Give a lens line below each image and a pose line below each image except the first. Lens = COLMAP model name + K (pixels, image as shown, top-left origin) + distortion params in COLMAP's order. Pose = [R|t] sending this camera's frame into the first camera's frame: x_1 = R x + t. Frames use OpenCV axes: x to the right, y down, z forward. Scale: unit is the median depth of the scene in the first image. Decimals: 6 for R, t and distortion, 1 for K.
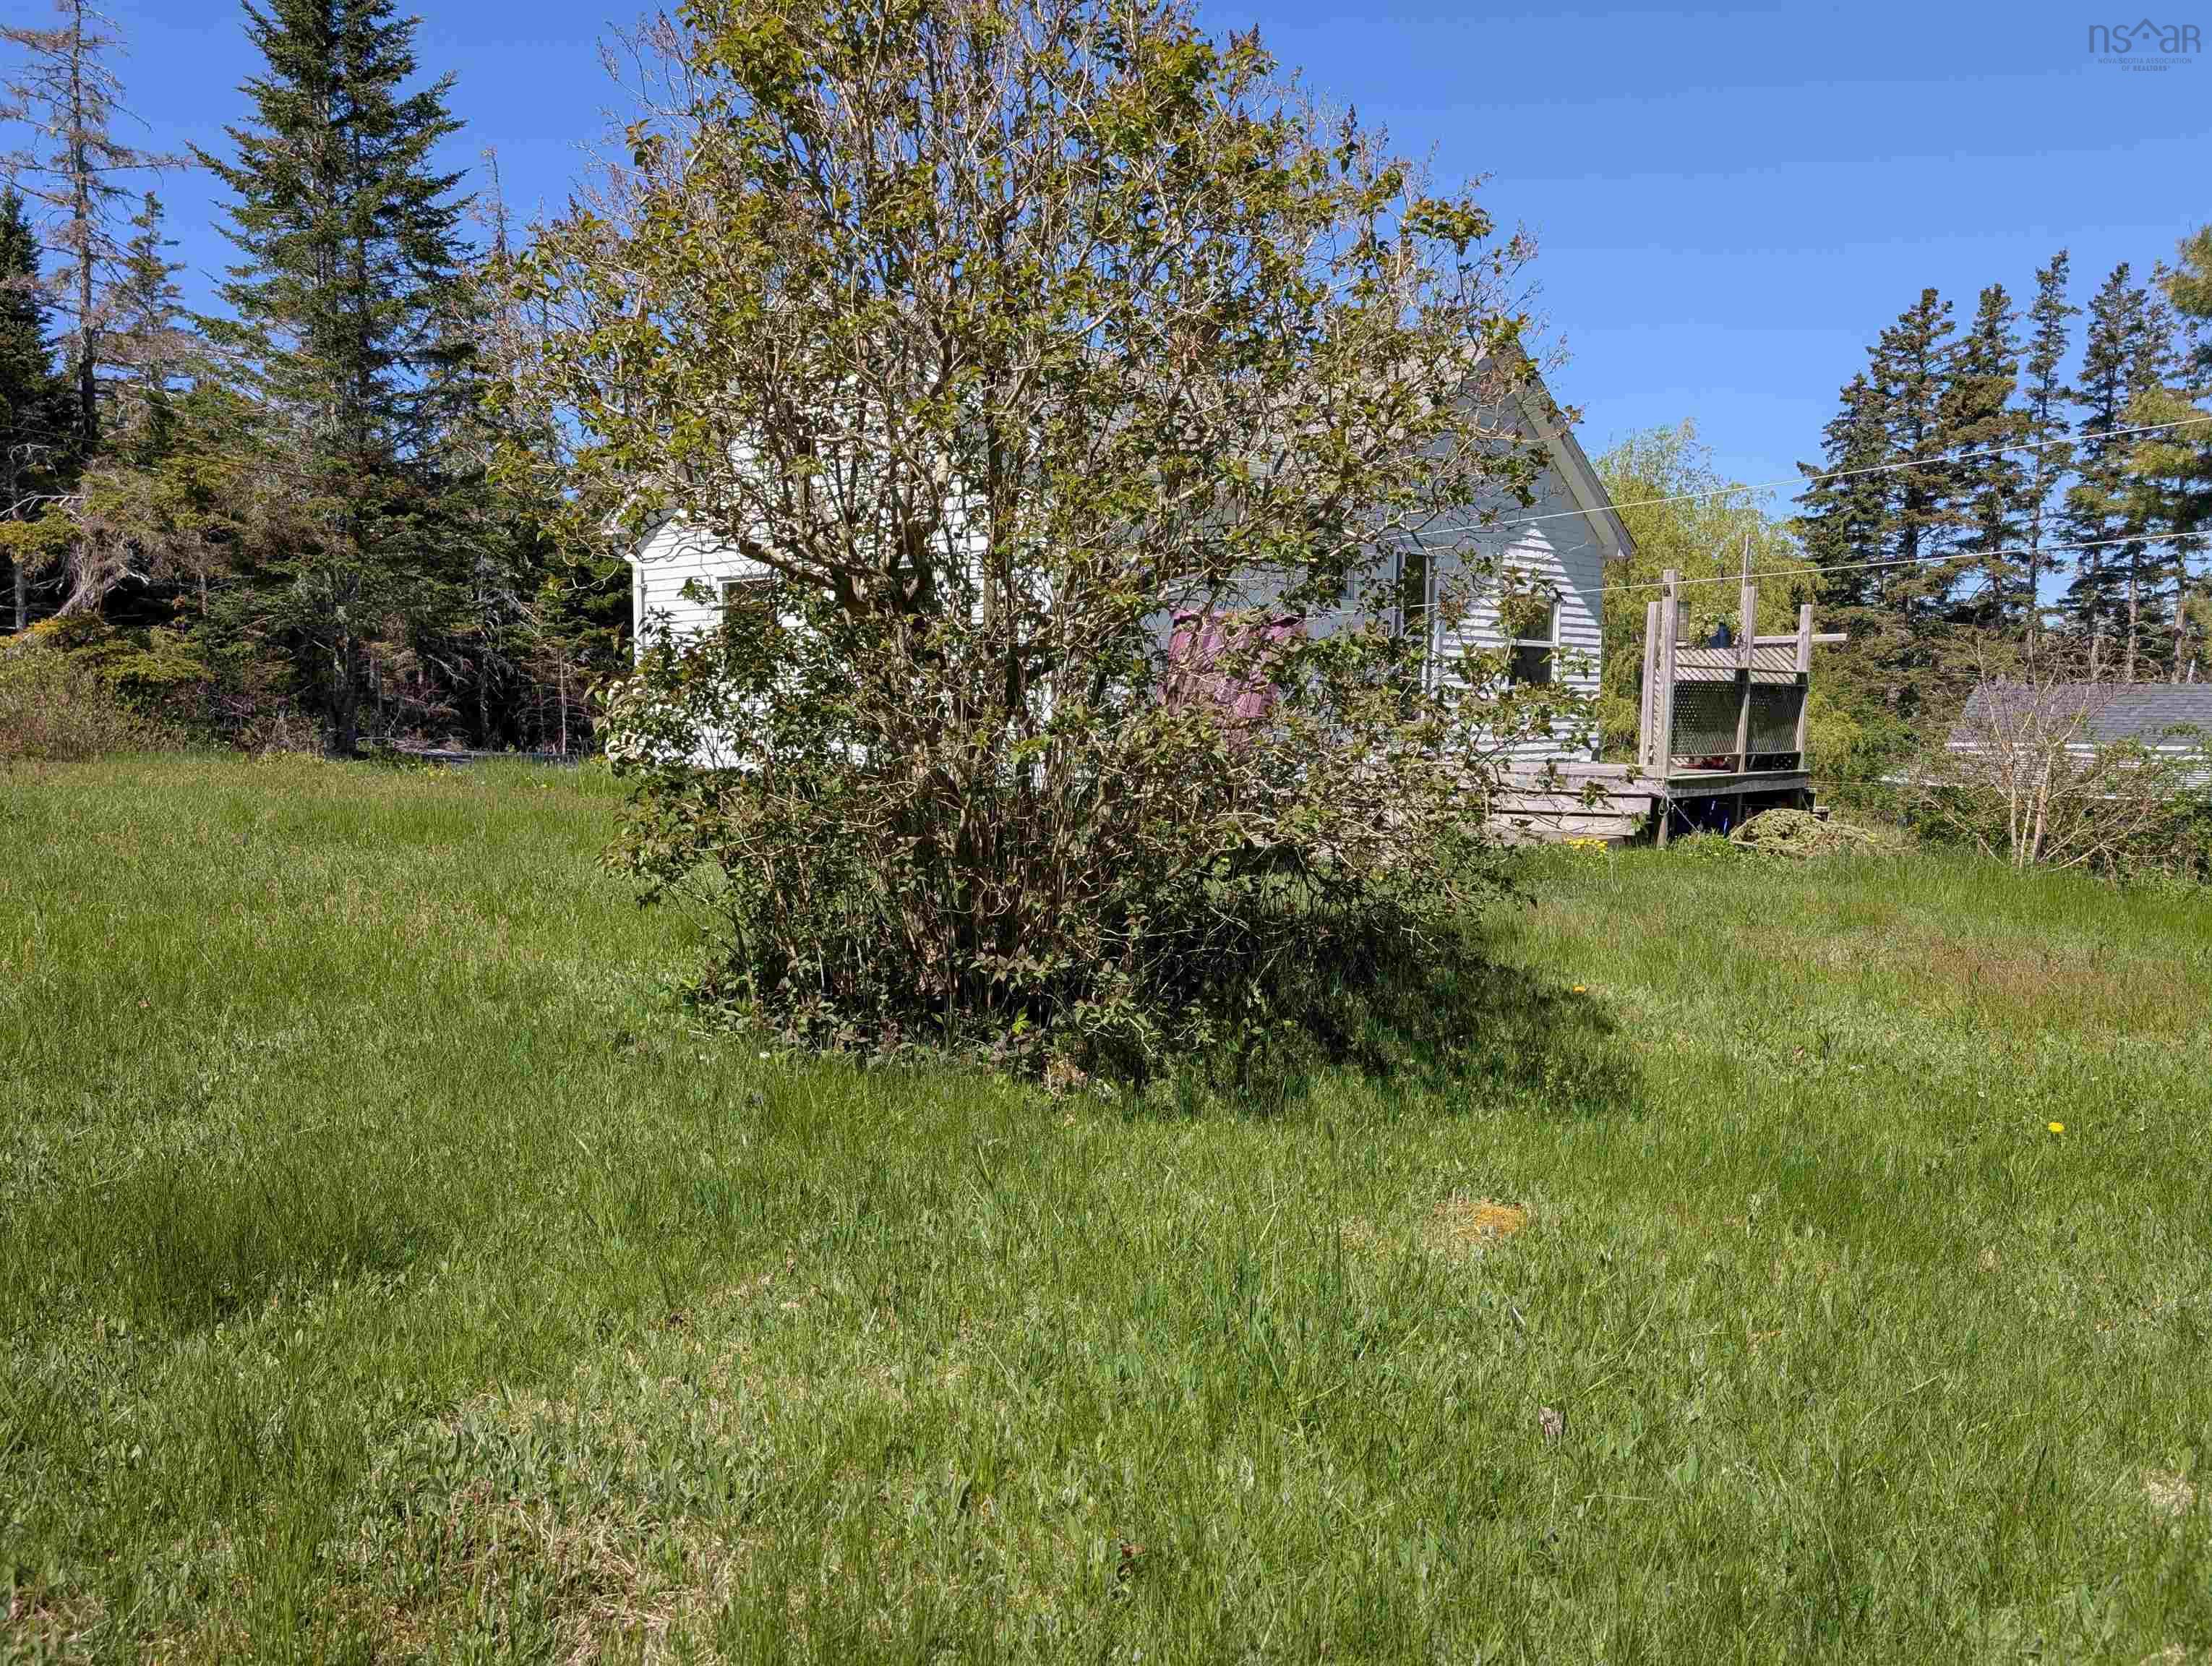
lens RADIAL K [[1591.3, 0, 1100.9], [0, 1591.3, 835.8], [0, 0, 1]] dist [0.024733, -0.027841]
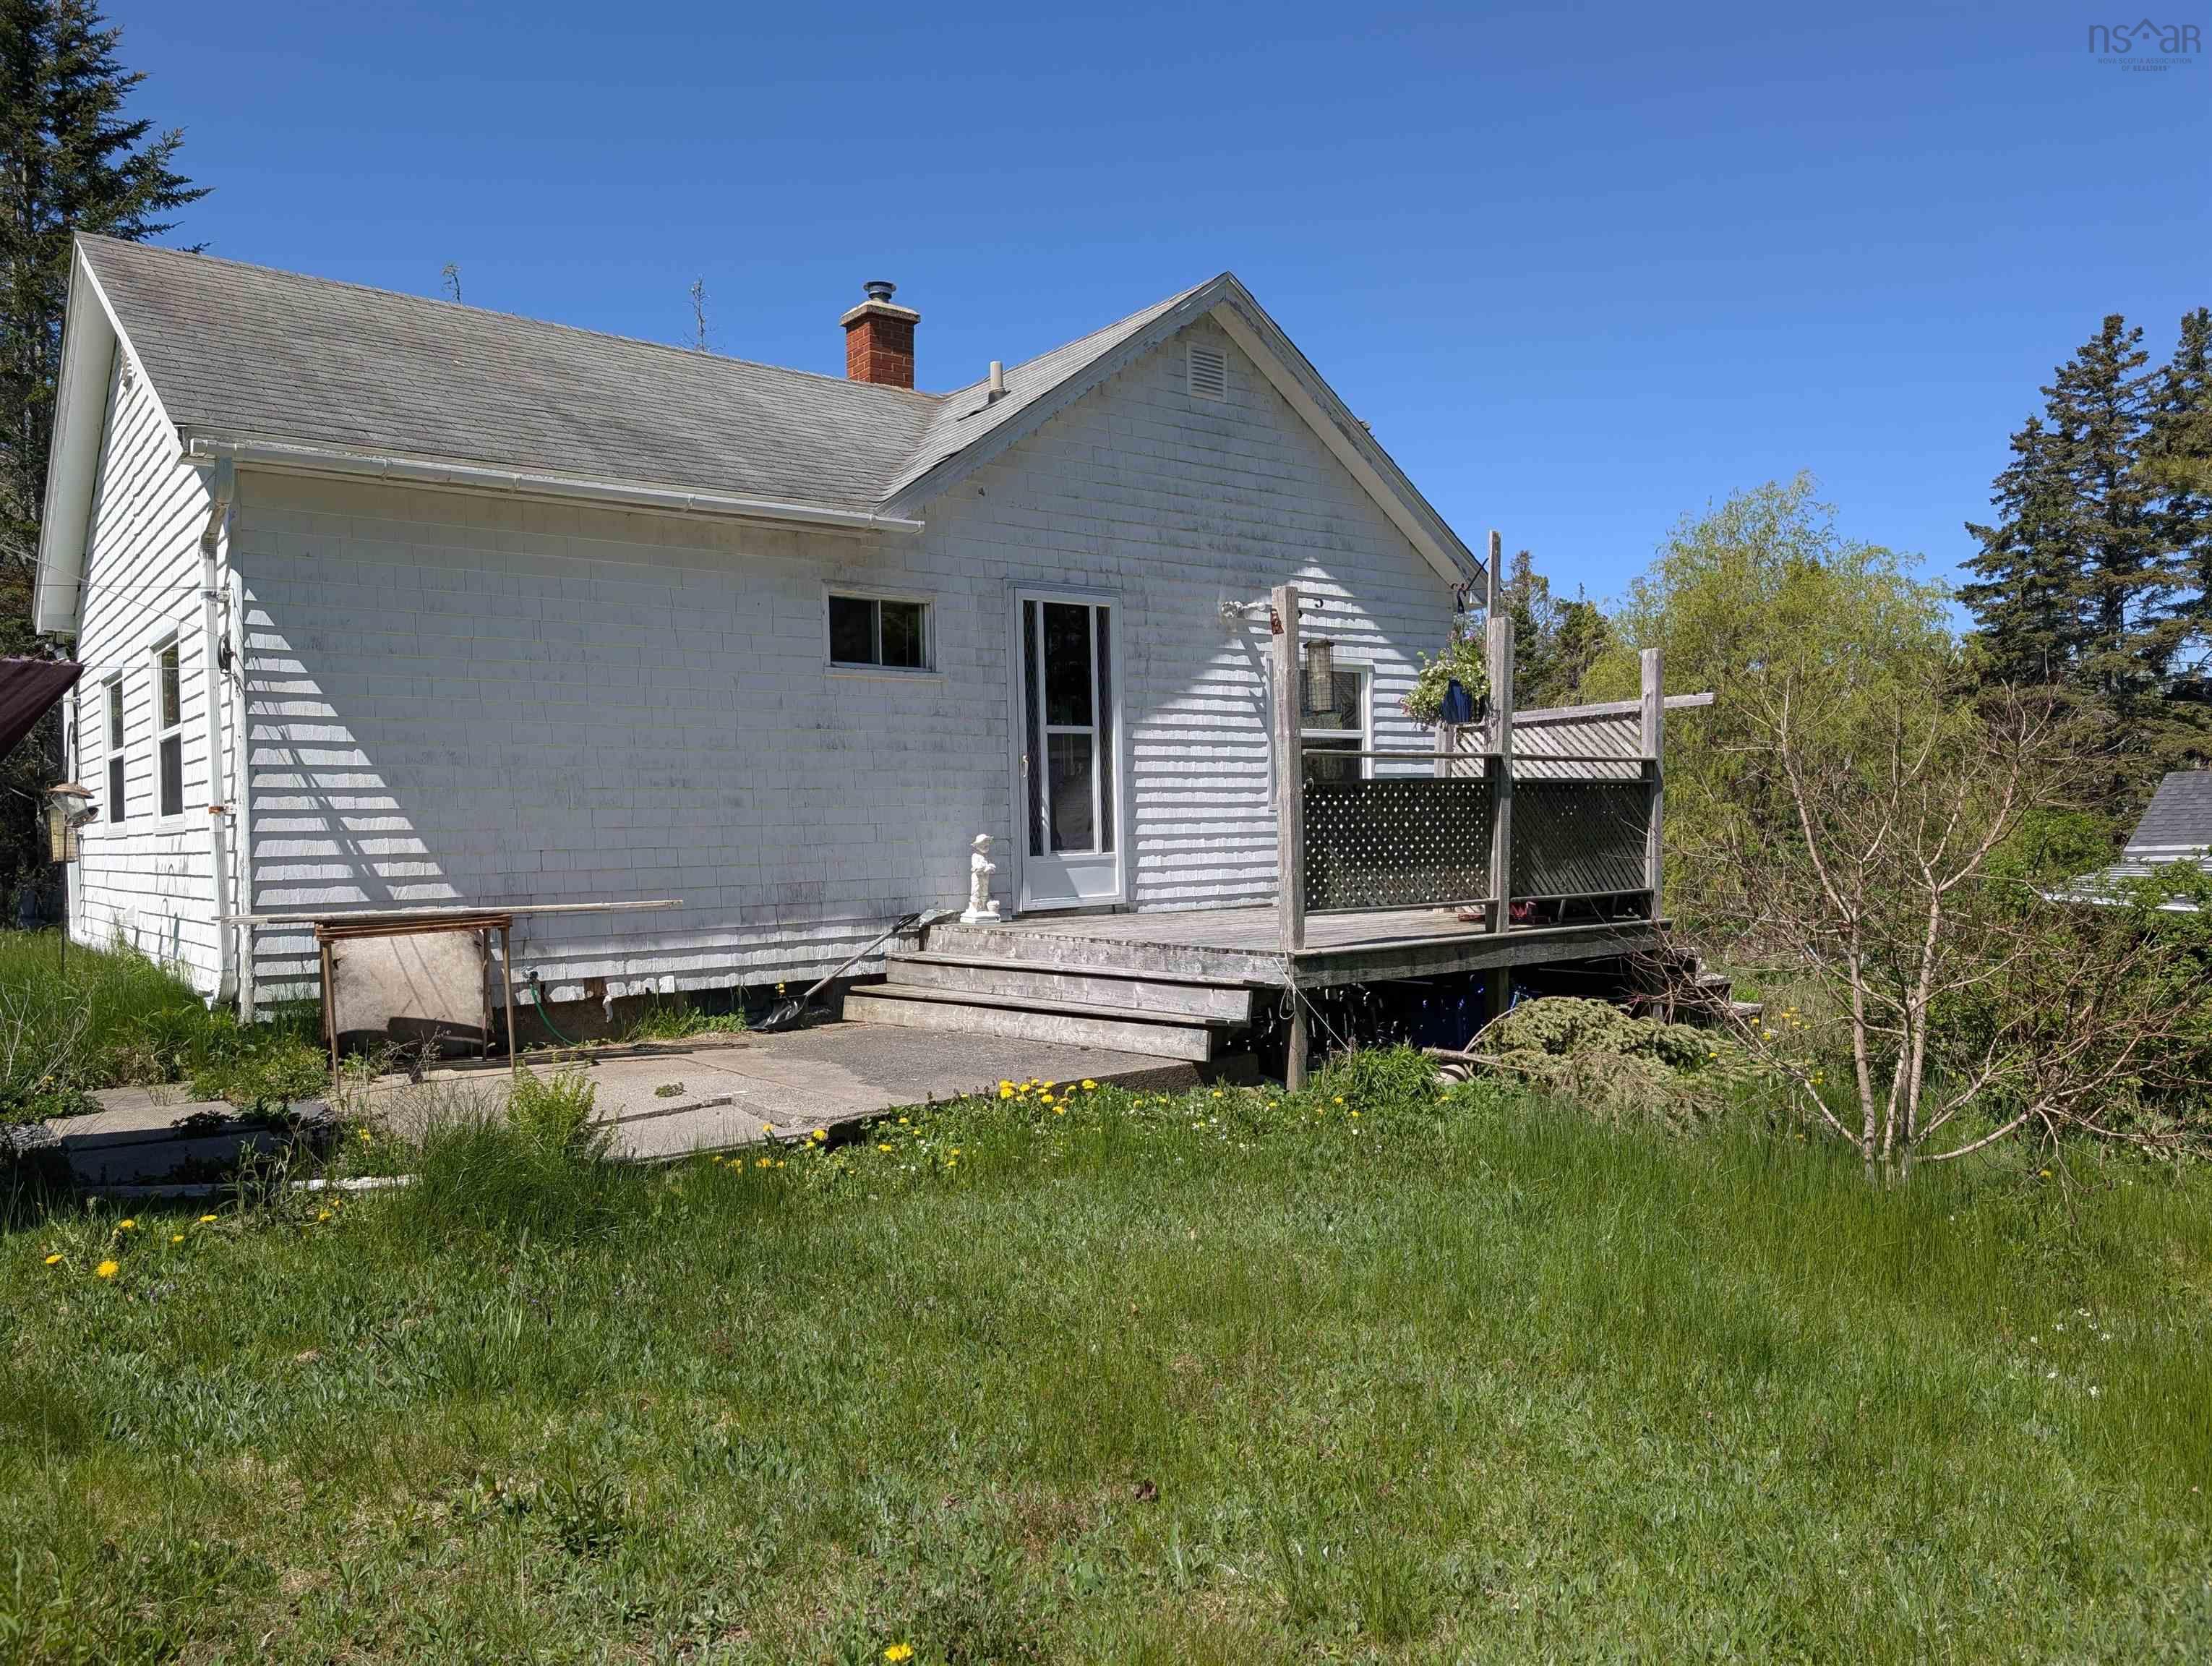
lens RADIAL K [[1591.3, 0, 1118.3], [0, 1591.3, 839.8], [0, 0, 1]] dist [0.024733, -0.027841]
pose [[0.991807, -0.030106, -0.124150, 0.086602], [0.020859, 0.996956, -0.075124, -0.008356], [0.126034, 0.071919, 0.989416, 0.103595]]
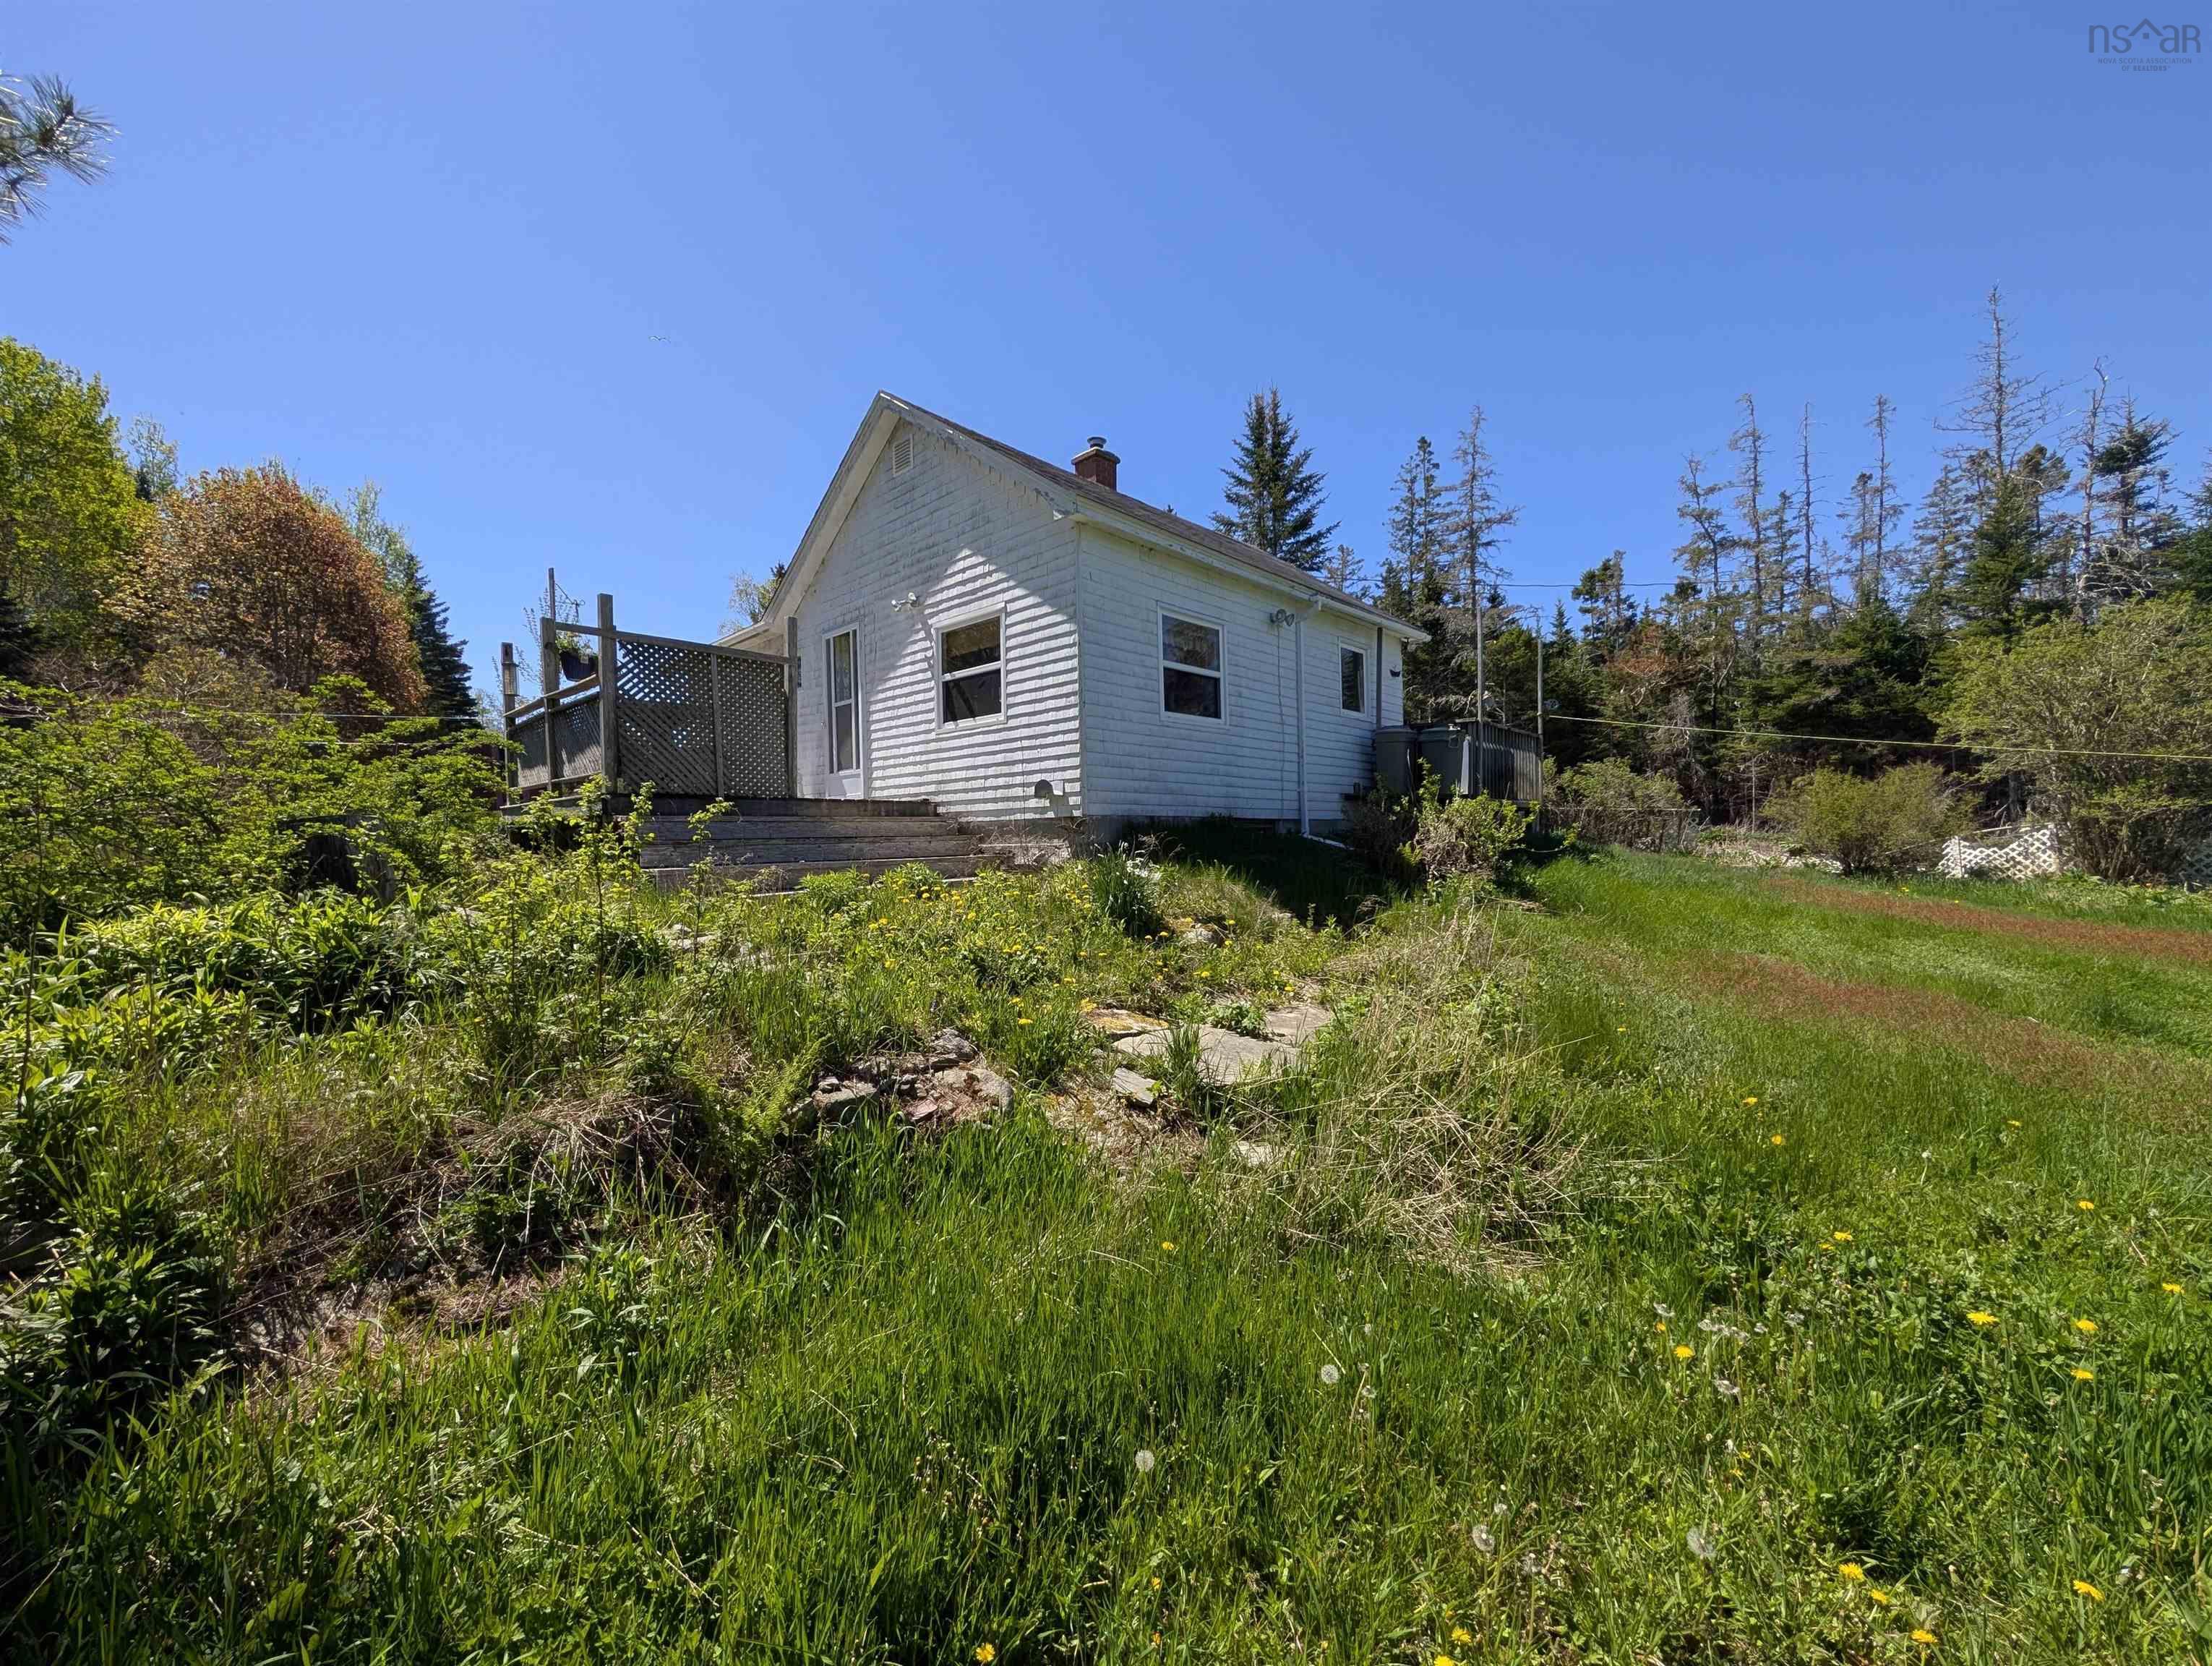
lens RADIAL K [[837.0, 0, 1093.2], [0, 837.0, 827.3], [0, 0, 1]] dist [-0.002496, 0.000761]
pose [[0.023311, -0.010078, -0.999677, 0.240999], [-0.055090, 0.998417, -0.011349, -0.009943], [0.998209, 0.055337, 0.022719, 0.343463]]
